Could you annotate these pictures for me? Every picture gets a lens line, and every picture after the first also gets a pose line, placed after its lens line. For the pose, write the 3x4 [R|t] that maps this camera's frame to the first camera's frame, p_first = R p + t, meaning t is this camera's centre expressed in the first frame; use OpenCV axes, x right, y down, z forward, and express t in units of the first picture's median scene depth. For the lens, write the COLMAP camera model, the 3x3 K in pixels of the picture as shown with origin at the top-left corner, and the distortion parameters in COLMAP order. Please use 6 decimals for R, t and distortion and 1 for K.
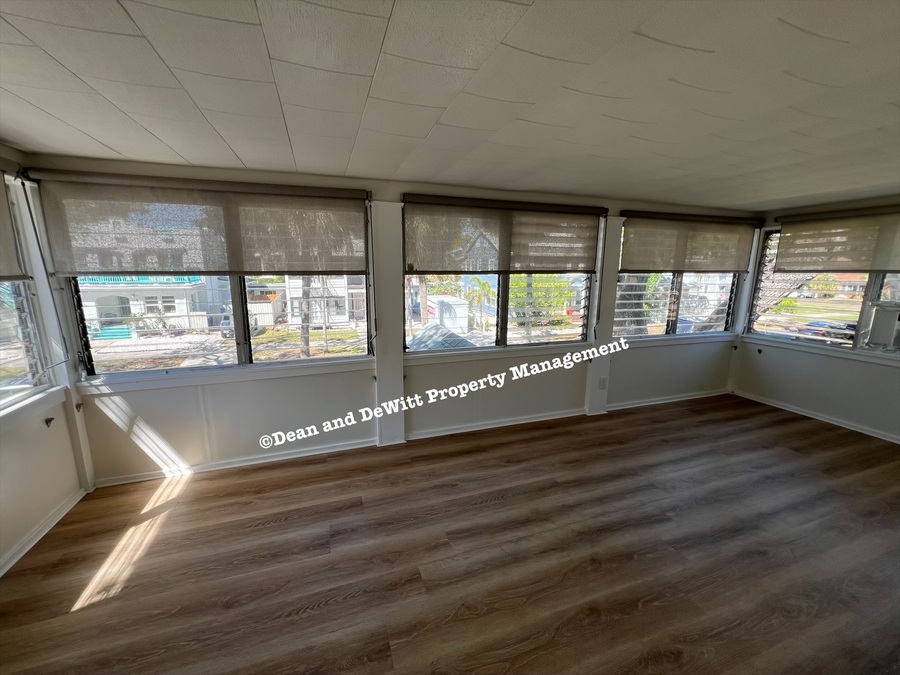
lens RADIAL K [[361.4, 0, 447.8], [0, 361.4, 335.3], [0, 0, 1]] dist [-0.000941, 0.000858]
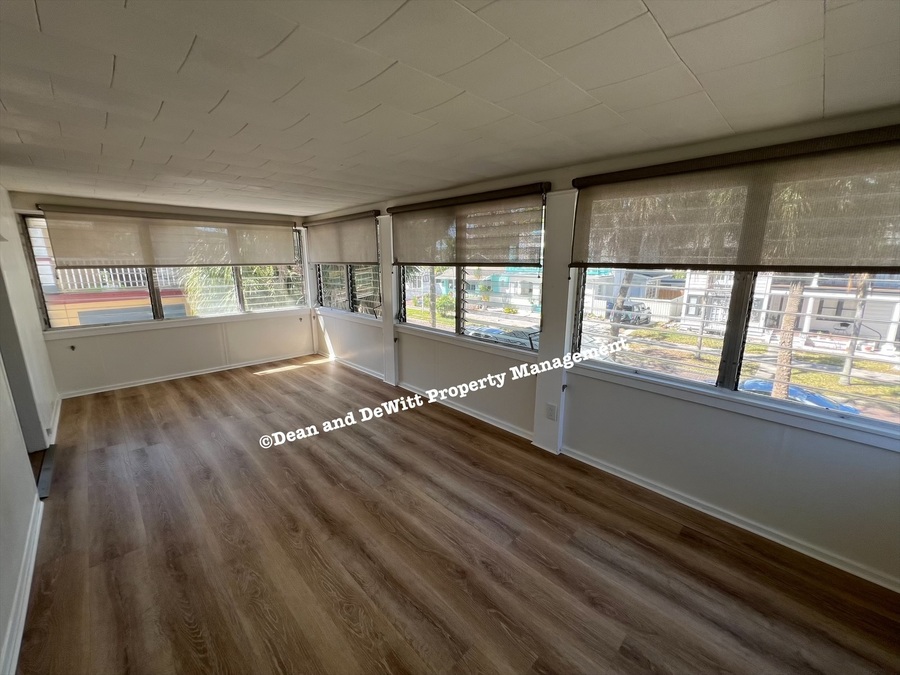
lens RADIAL K [[361.4, 0, 447.8], [0, 361.4, 335.3], [0, 0, 1]] dist [-0.000941, 0.000858]
pose [[0.430257, 0.180588, -0.884459, 1.323716], [-0.166673, 0.978832, 0.118777, -0.107899], [0.887186, 0.096311, 0.451249, 0.602650]]
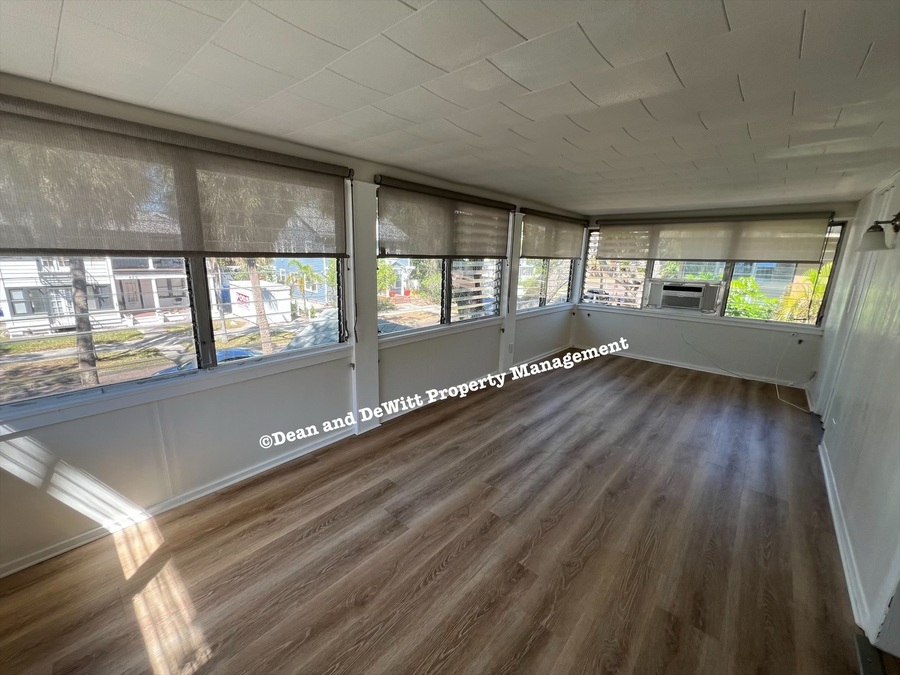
lens RADIAL K [[361.4, 0, 447.8], [0, 361.4, 335.3], [0, 0, 1]] dist [-0.000941, 0.000858]
pose [[0.872205, -0.090635, 0.480669, -0.470589], [0.069170, 0.995662, 0.062228, -0.005256], [-0.484224, -0.021028, 0.874691, 0.034028]]
